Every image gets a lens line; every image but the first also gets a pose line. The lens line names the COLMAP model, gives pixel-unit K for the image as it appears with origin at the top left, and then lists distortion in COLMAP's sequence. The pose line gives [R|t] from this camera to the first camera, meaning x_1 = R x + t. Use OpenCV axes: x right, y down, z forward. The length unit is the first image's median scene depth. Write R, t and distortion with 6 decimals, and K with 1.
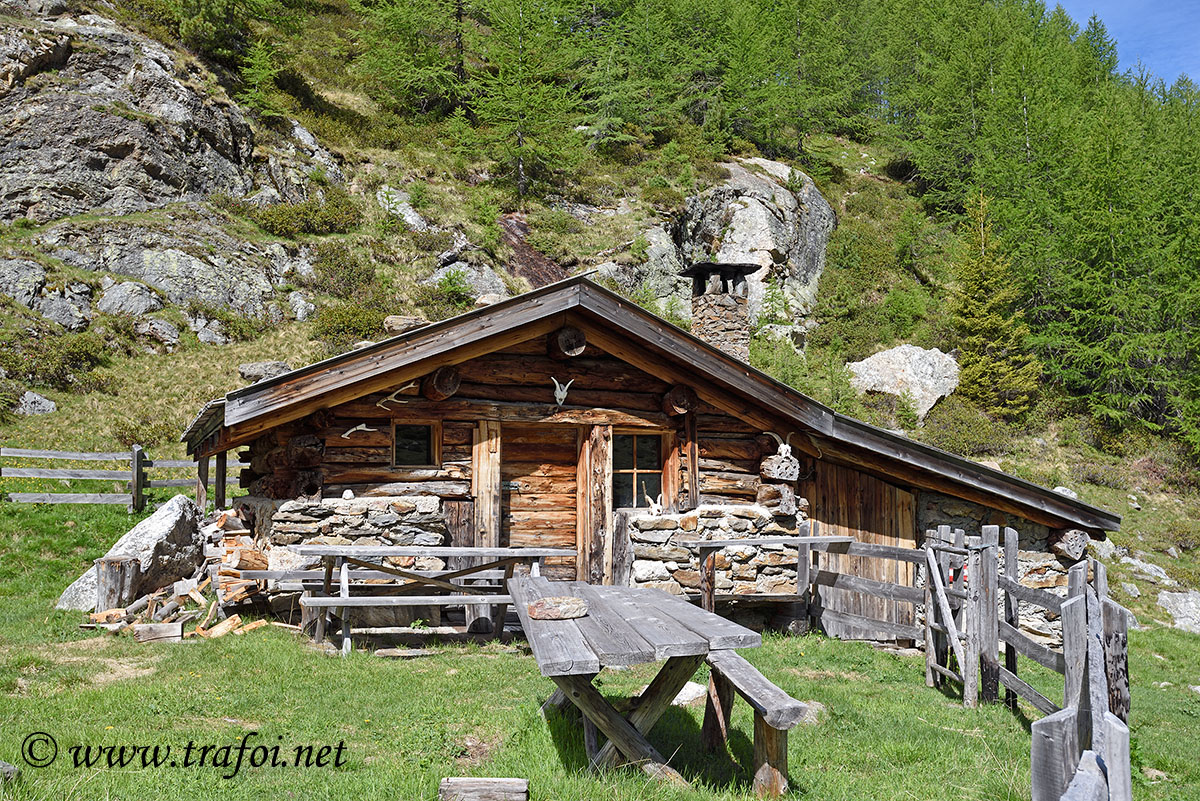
lens RADIAL K [[1132.0, 0, 605.8], [0, 1132.0, 401.8], [0, 0, 1]] dist [-0.023689, 0.000000]
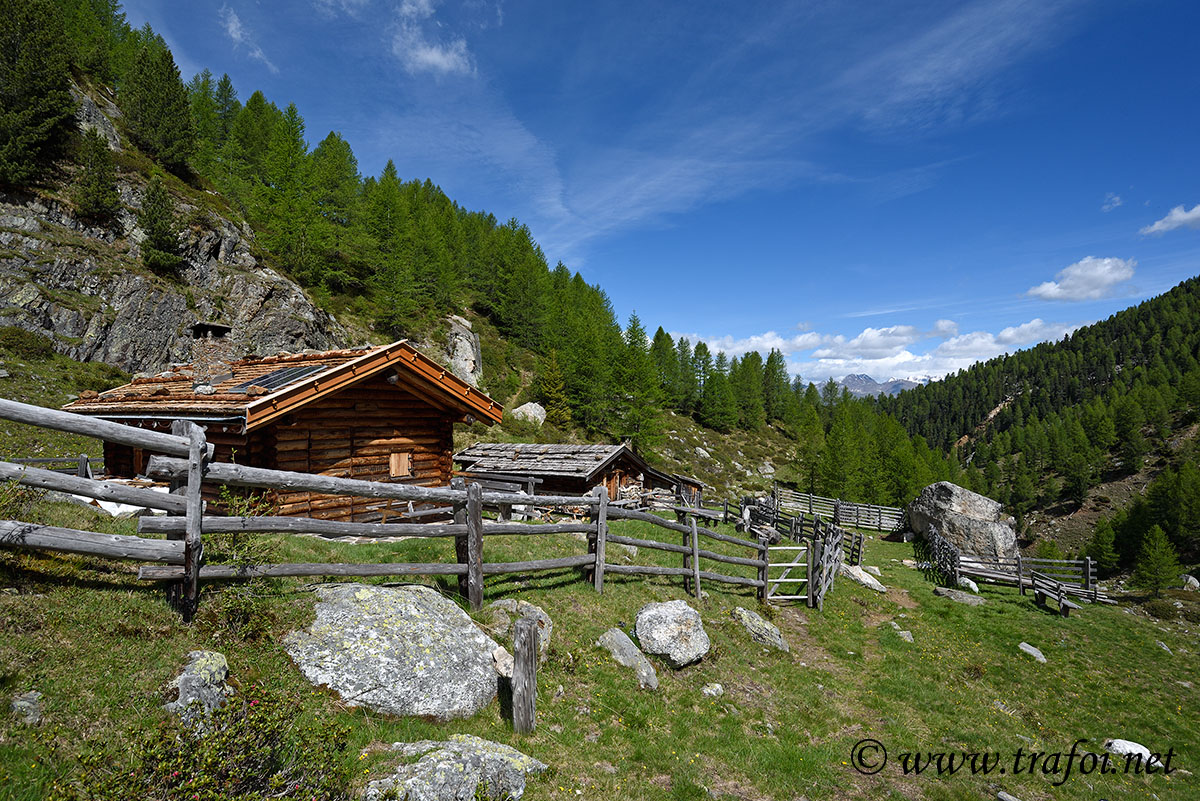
lens RADIAL K [[618.6, 0, 603.1], [0, 618.6, 402.2], [0, 0, 1]] dist [-0.054645, 0.016965]
pose [[0.805413, 0.018045, 0.592439, -0.503948], [-0.046445, 0.998385, 0.032731, -0.112767], [-0.590892, -0.053877, 0.804950, -0.341858]]
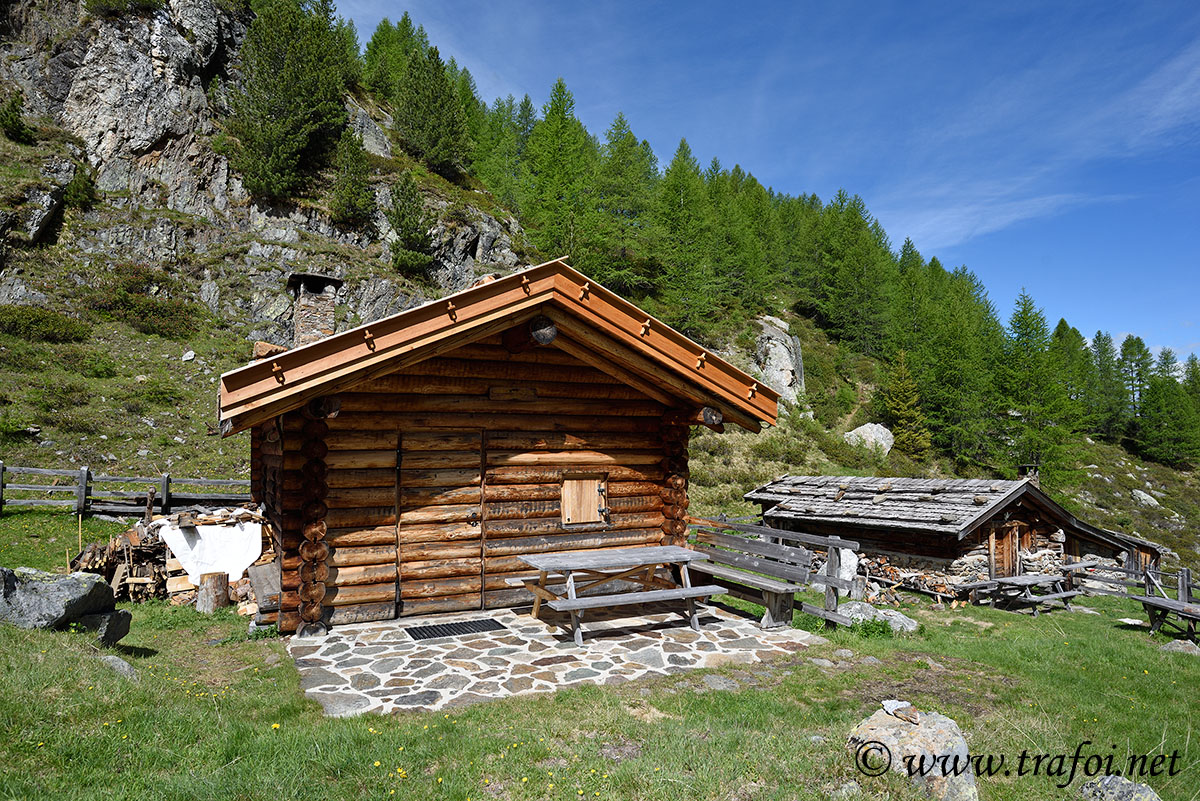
lens RADIAL K [[706.4, 0, 601.2], [0, 706.4, 401.4], [0, 0, 1]] dist [-0.059604, 0.019163]
pose [[0.990250, 0.012602, 0.138733, -0.400628], [-0.013034, 0.999913, 0.002207, -0.088872], [-0.138693, -0.003994, 0.990327, -0.191648]]
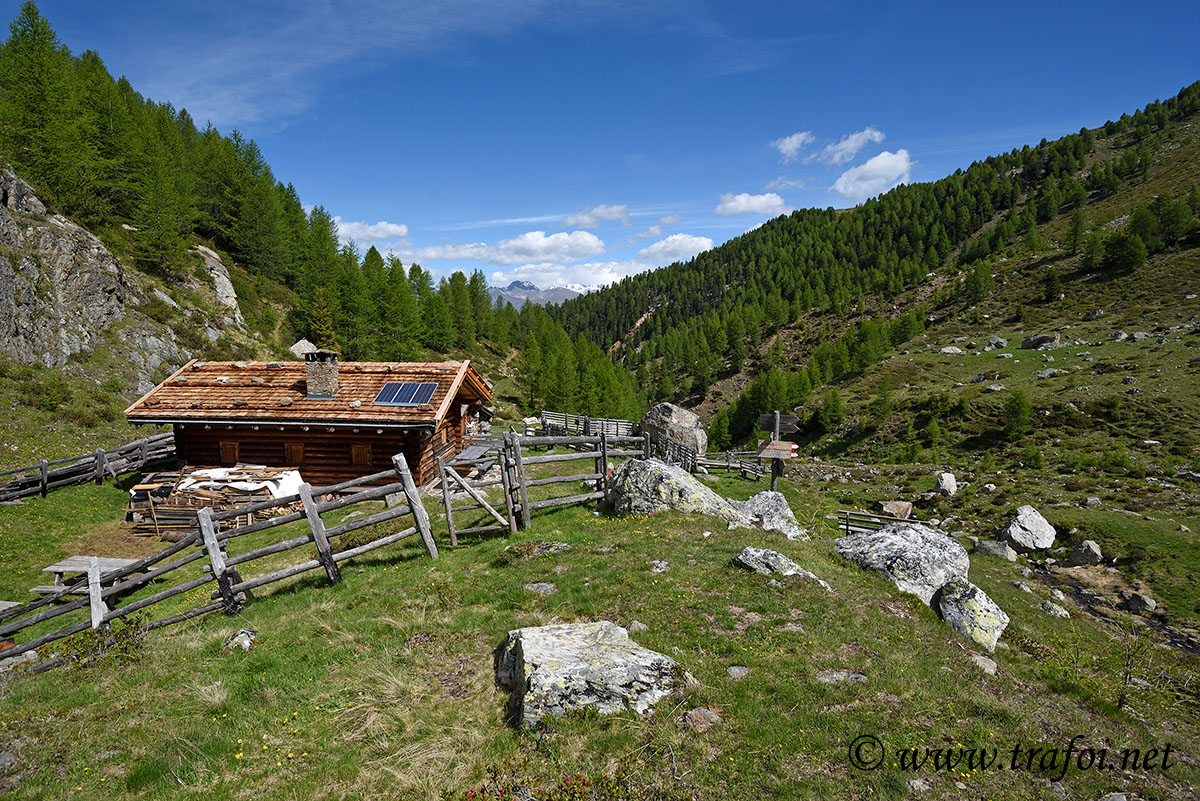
lens RADIAL K [[618.6, 0, 599.6], [0, 618.6, 395.7], [0, 0, 1]] dist [-0.054645, 0.016965]
pose [[0.409522, -0.102345, 0.906541, -0.861856], [-0.070804, 0.987125, 0.143428, -0.191852], [-0.909548, -0.122924, 0.397003, -0.322328]]
